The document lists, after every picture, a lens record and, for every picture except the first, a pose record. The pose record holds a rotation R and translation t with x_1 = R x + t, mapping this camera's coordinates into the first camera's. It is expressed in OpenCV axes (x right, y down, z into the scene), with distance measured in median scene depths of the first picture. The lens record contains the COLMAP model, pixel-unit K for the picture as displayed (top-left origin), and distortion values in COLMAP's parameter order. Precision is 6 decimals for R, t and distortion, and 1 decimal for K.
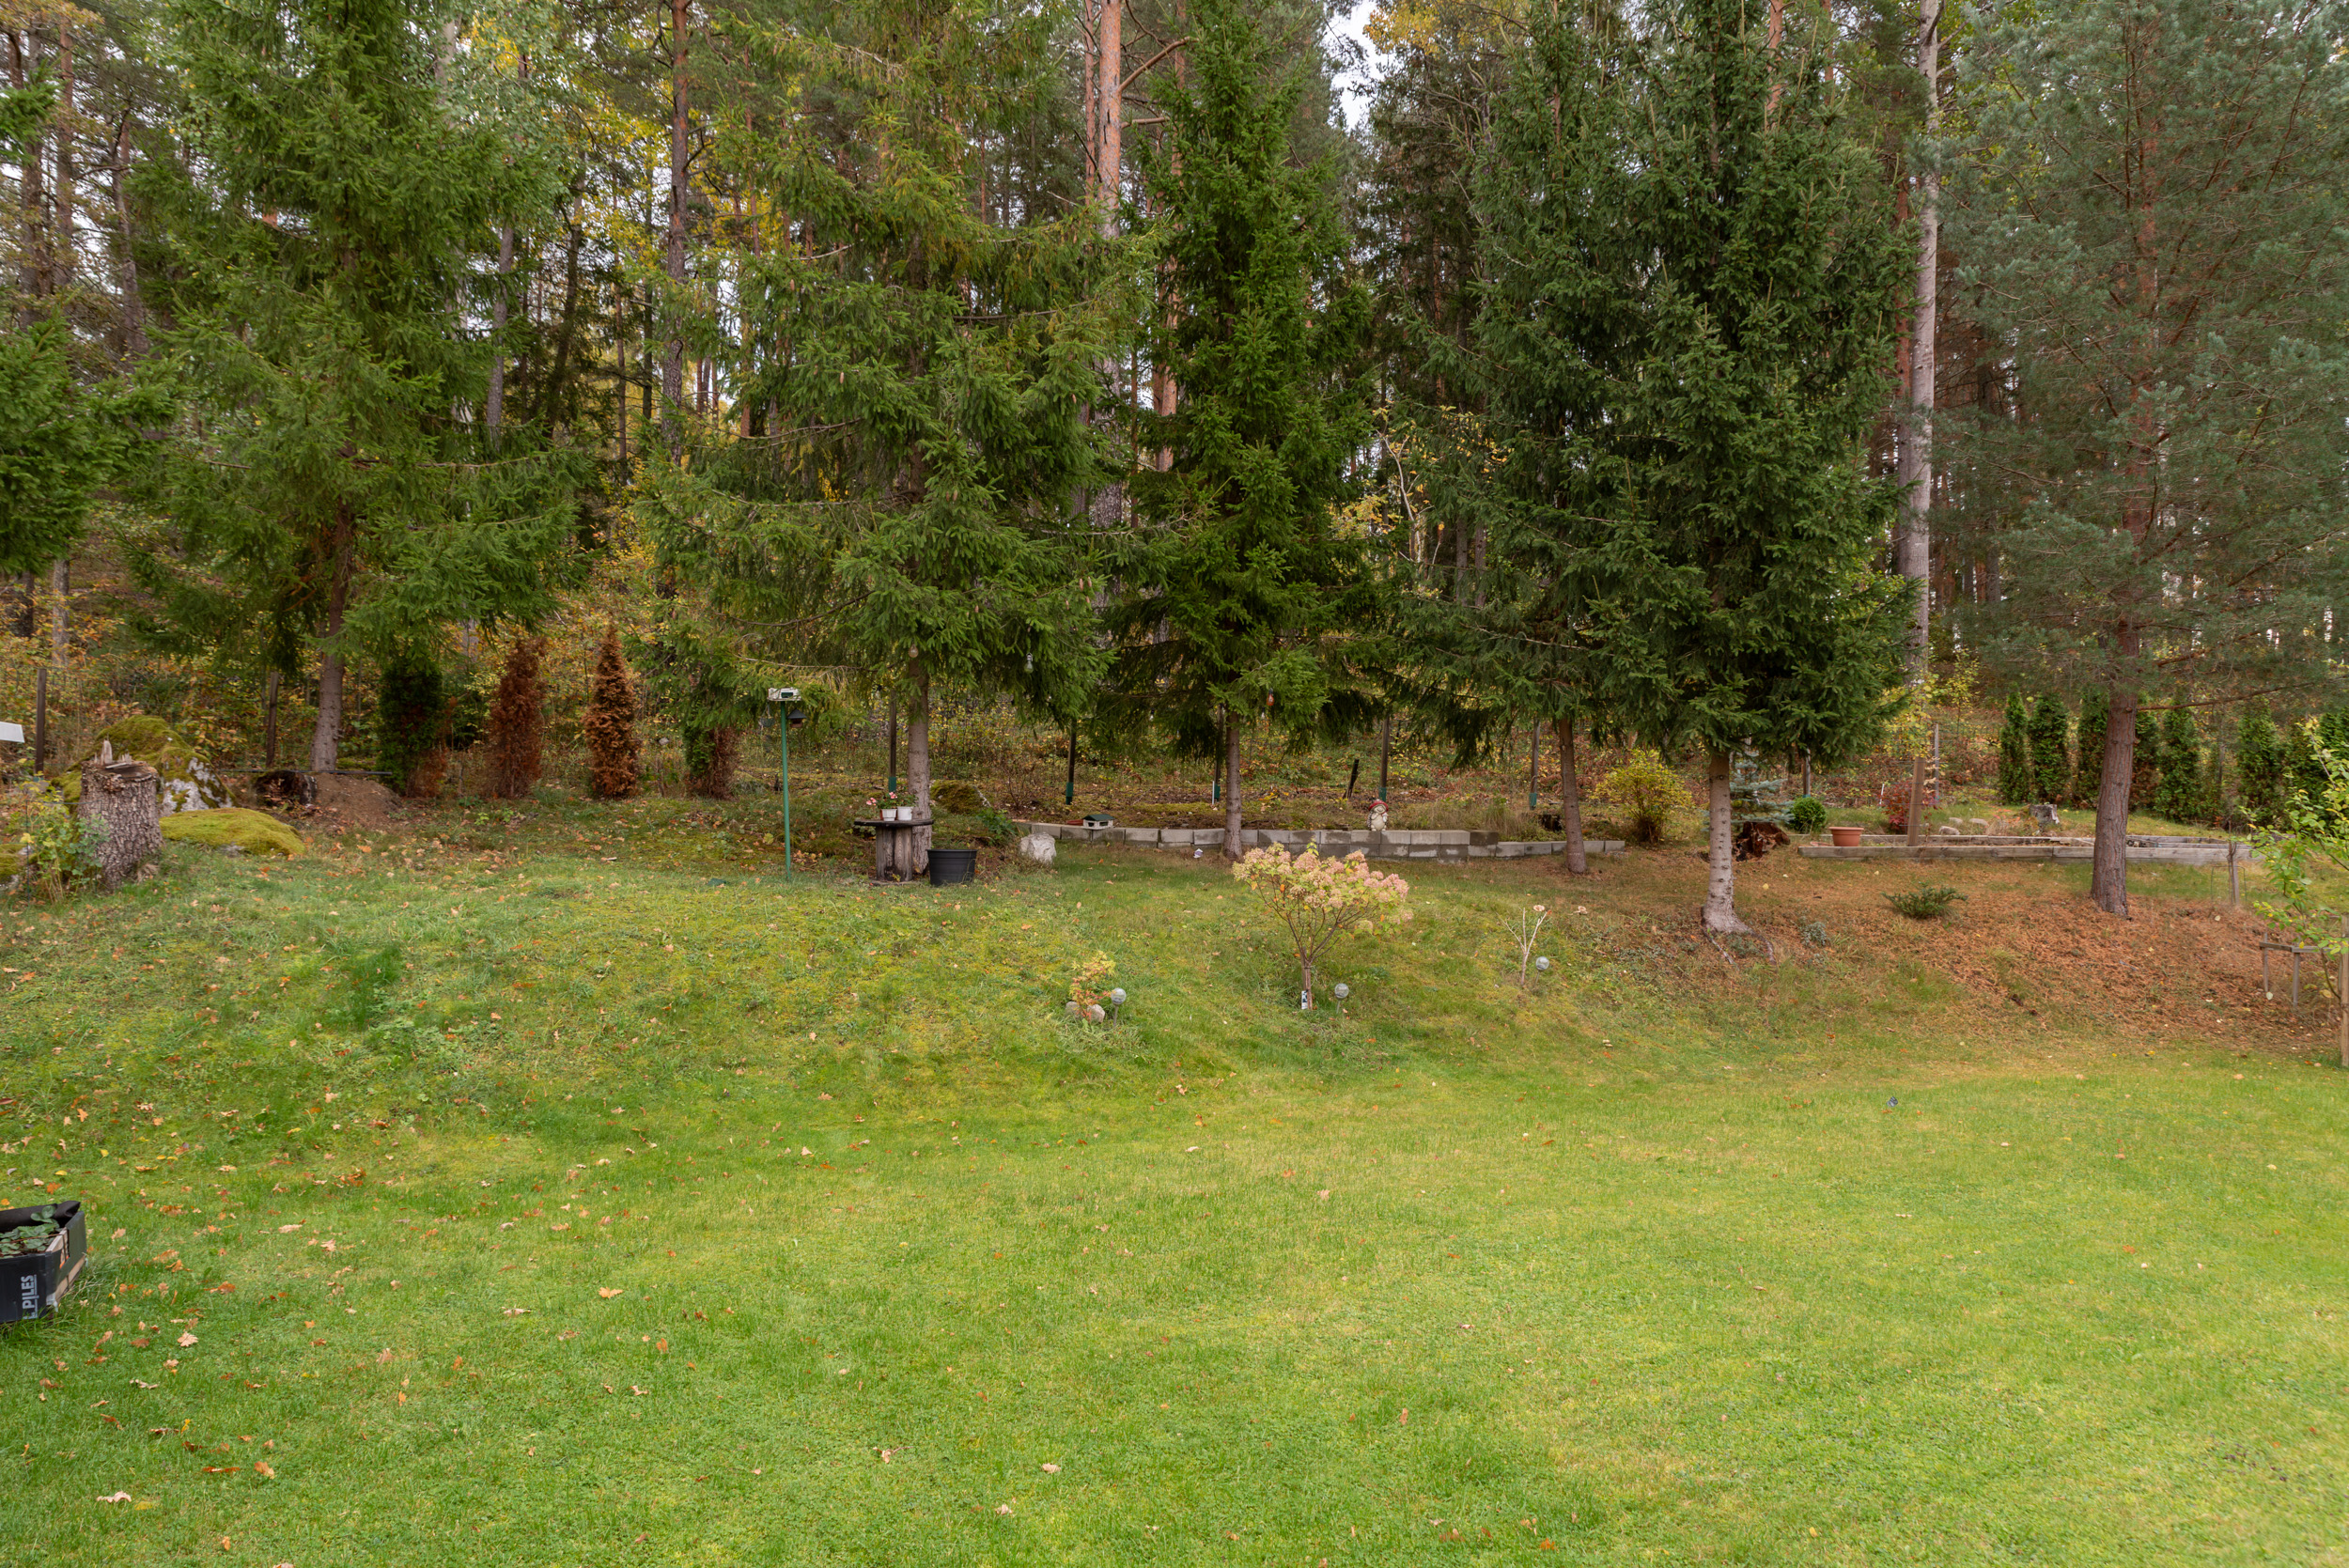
lens RADIAL K [[1664.1, 0, 1168.9], [0, 1664.1, 780.0], [0, 0, 1]] dist [0.009841, -0.006827]
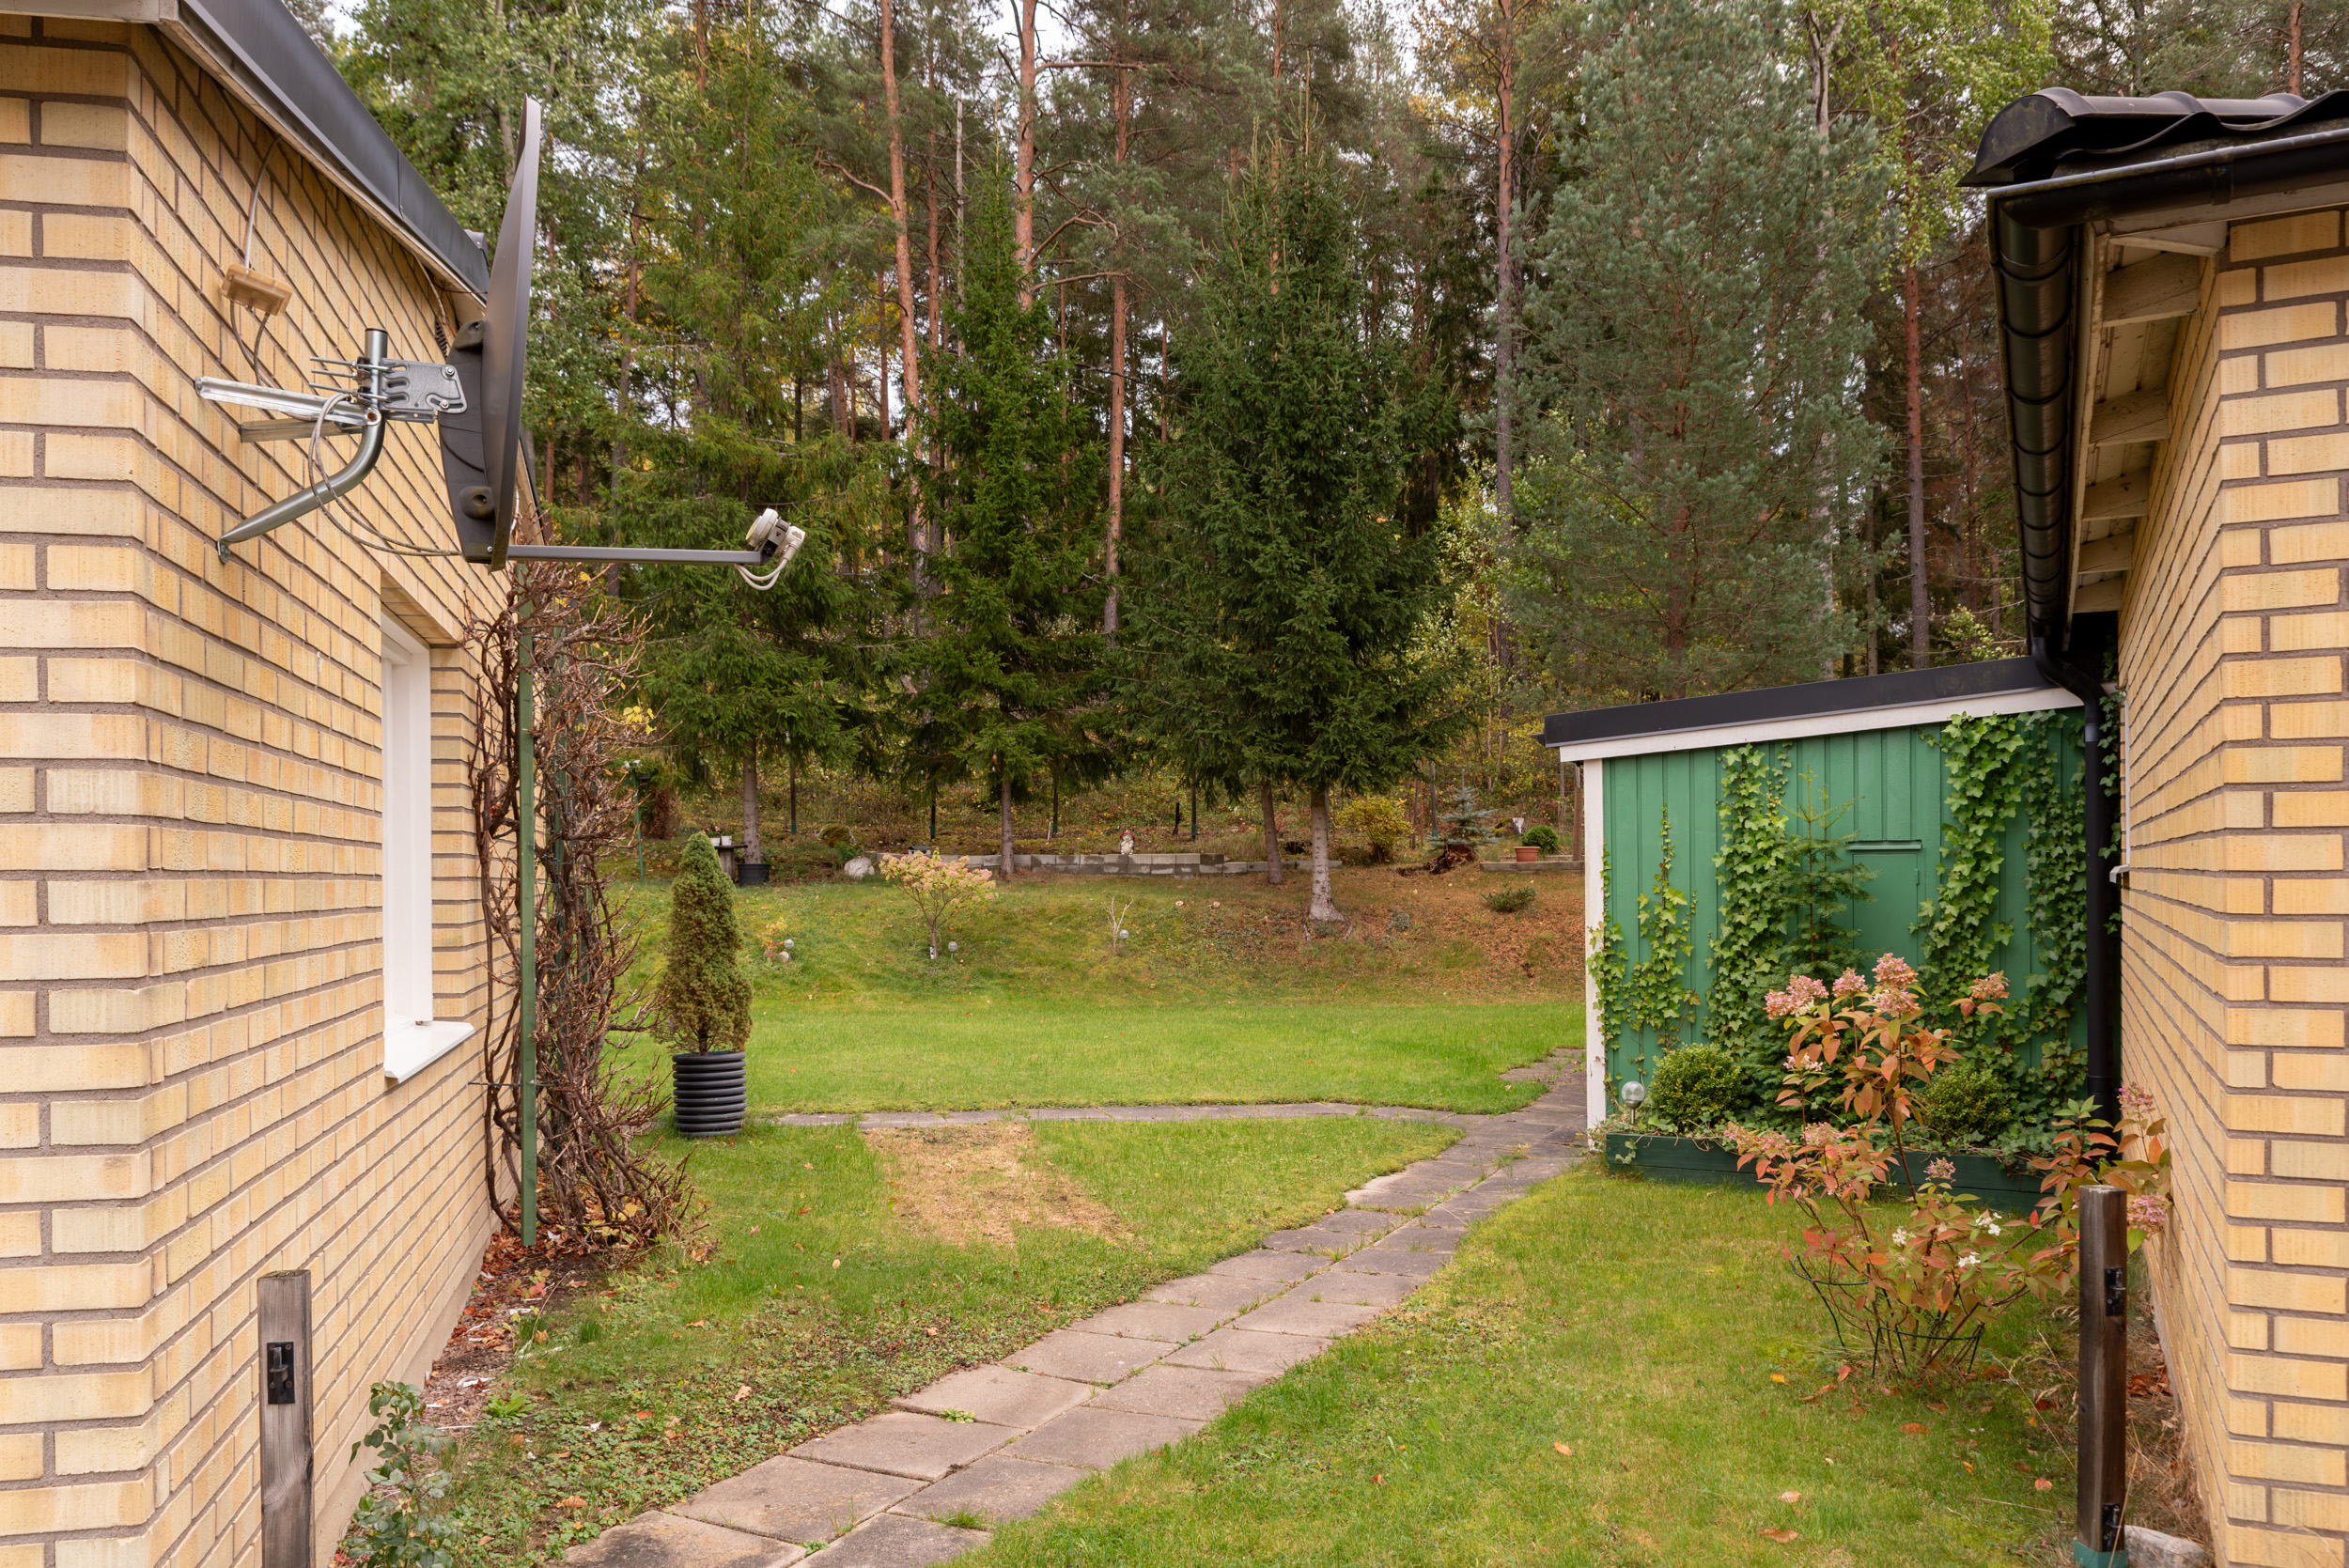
lens RADIAL K [[1955.6, 0, 1195.6], [0, 1955.6, 877.5], [0, 0, 1]] dist [0.009188, 0.004250]
pose [[0.967130, -0.016524, -0.253745, 0.622149], [0.017289, 0.999850, 0.000783, 0.052225], [0.253694, -0.005144, 0.967271, -0.553173]]
